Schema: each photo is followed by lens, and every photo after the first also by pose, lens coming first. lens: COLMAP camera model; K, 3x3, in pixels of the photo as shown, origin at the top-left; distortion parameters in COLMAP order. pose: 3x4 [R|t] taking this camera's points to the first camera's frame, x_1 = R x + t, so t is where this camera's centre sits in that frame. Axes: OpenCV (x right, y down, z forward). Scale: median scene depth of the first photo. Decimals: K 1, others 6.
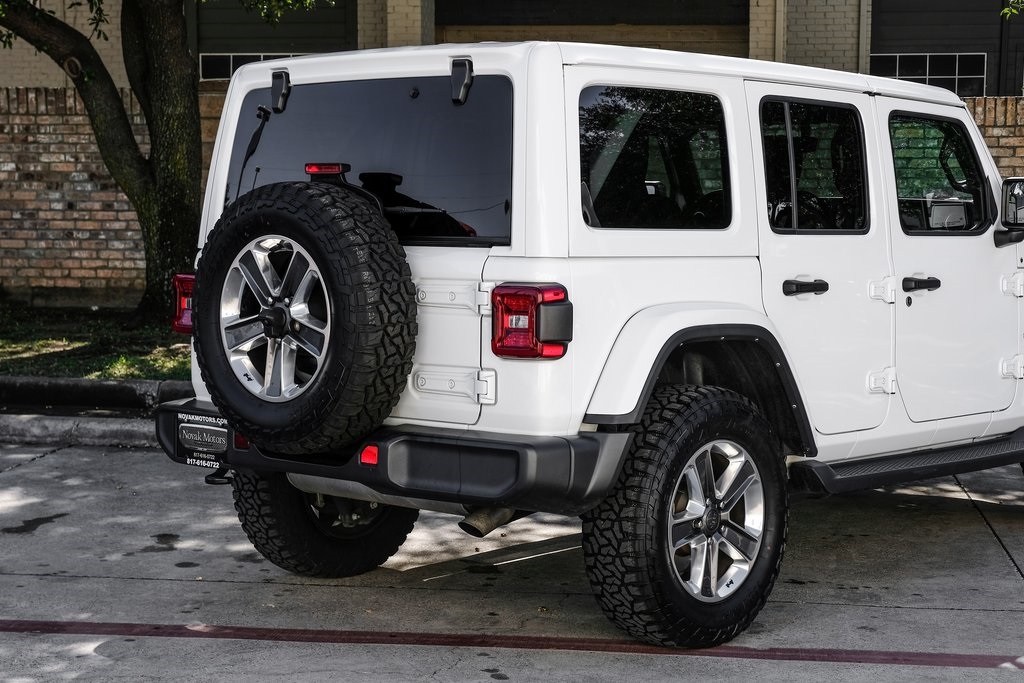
lens RADIAL K [[1881.4, 0, 512.0], [0, 1881.4, 341.5], [0, 0, 1]] dist [-0.011840, 0.376102]
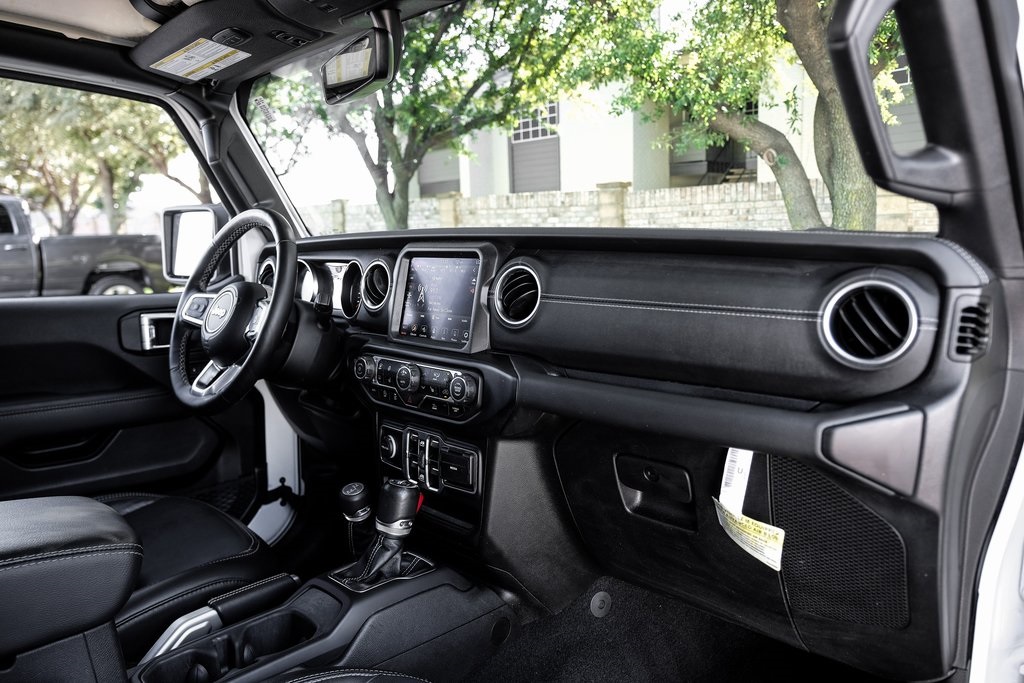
lens RADIAL K [[697.1, 0, 512.0], [0, 697.1, 341.5], [0, 0, 1]] dist [-0.019585, -0.000350]
pose [[0.795550, 0.064484, -0.602447, -0.076737], [-0.037366, 0.997649, 0.057441, -0.038794], [0.604735, -0.023186, 0.796089, 0.497769]]
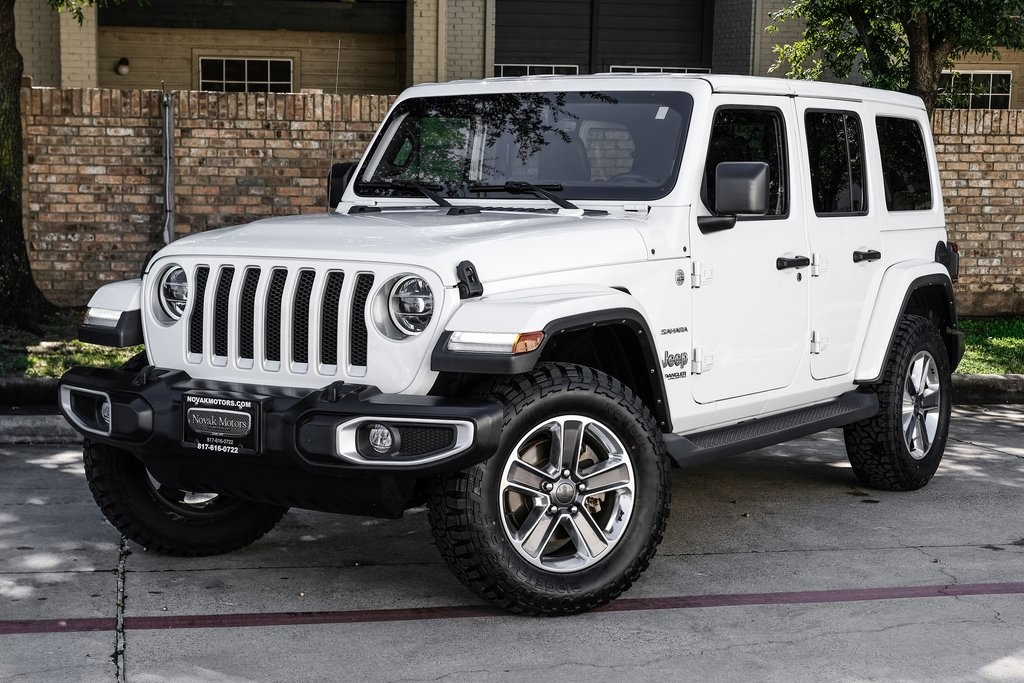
lens RADIAL K [[1775.5, 0, 481.2], [0, 1775.5, 346.0], [0, 0, 1]] dist [-0.015832, 0.387821]
pose [[0.950870, -0.027273, 0.308387, -0.229331], [0.025177, 0.999625, 0.010774, -0.000783], [-0.308565, -0.002480, 0.951200, 0.038147]]
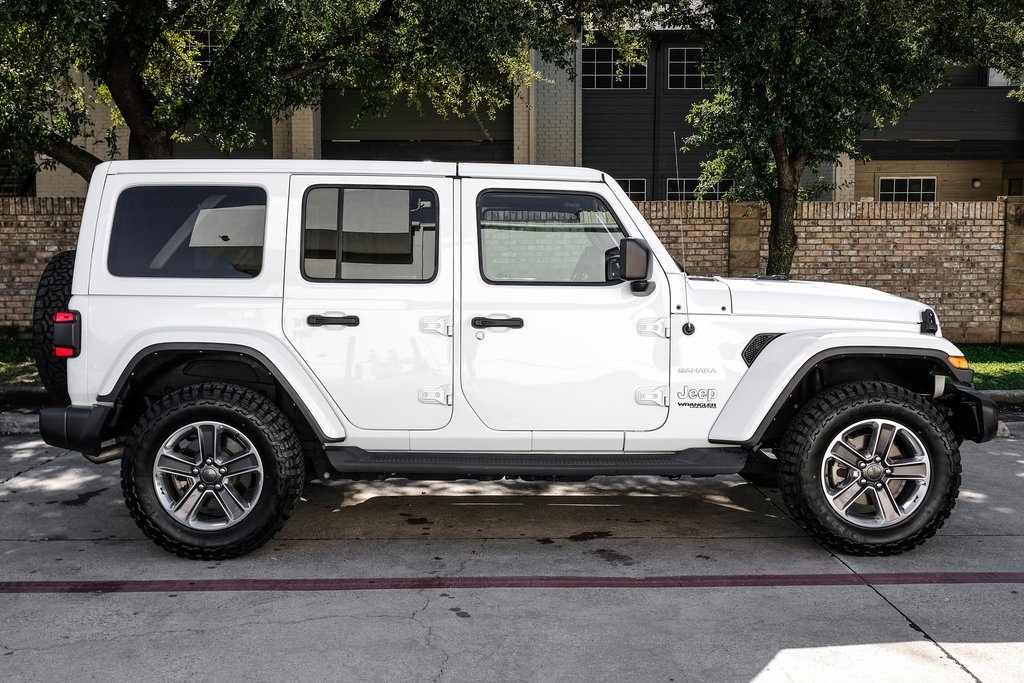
lens RADIAL K [[1081.7, 0, 508.3], [0, 1081.7, 328.1], [0, 0, 1]] dist [-0.033966, 0.020675]
pose [[0.989398, -0.018974, 0.143986, -0.029016], [0.021789, 0.999601, -0.017999, -0.003819], [-0.143587, 0.020945, 0.989416, 0.083355]]
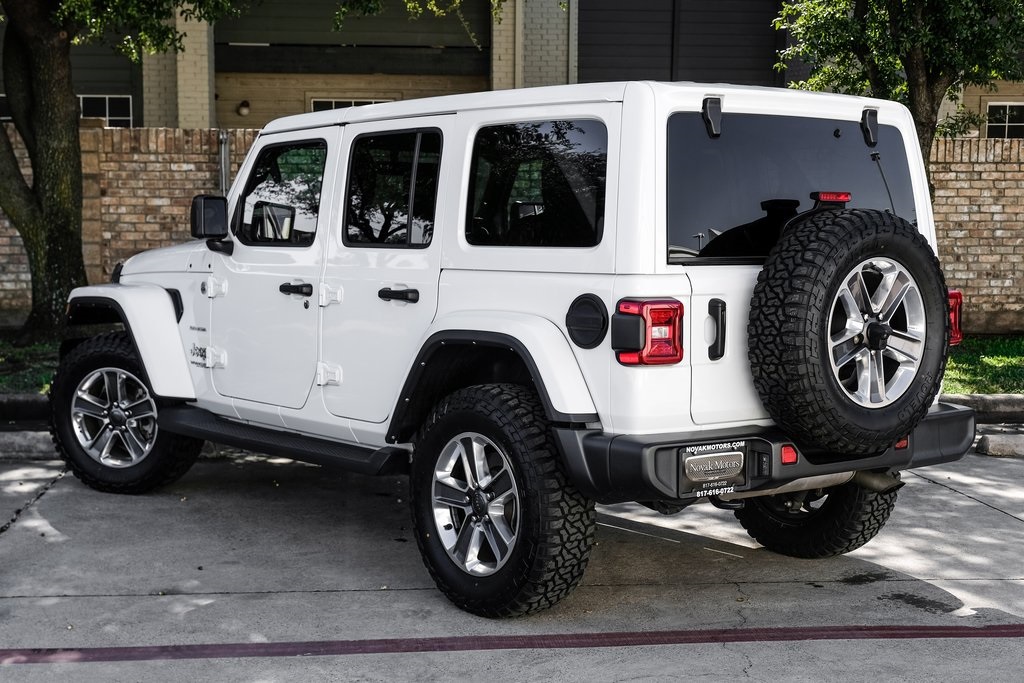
lens RADIAL K [[1556.3, 0, 497.8], [0, 1556.3, 333.9], [0, 0, 1]] dist [0.021583, 0.070285]
pose [[0.976188, -0.022067, 0.215801, -0.128317], [0.023114, 0.999730, -0.002330, -0.005015], [-0.215691, 0.007263, 0.976435, 0.063575]]
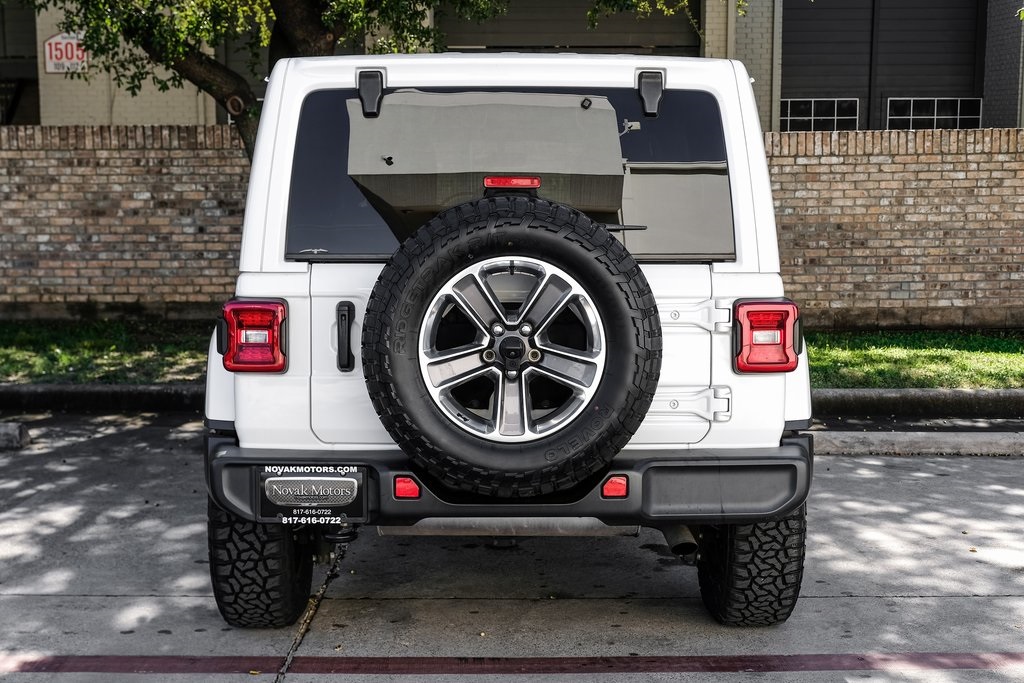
lens RADIAL K [[1475.2, 0, 512.0], [0, 1475.2, 341.5], [0, 0, 1]] dist [-0.004554, 0.028972]
pose [[0.991776, -0.022904, 0.125917, -0.179792], [0.022197, 0.999729, 0.007020, -0.007745], [-0.126043, -0.004167, 0.992016, 0.108005]]
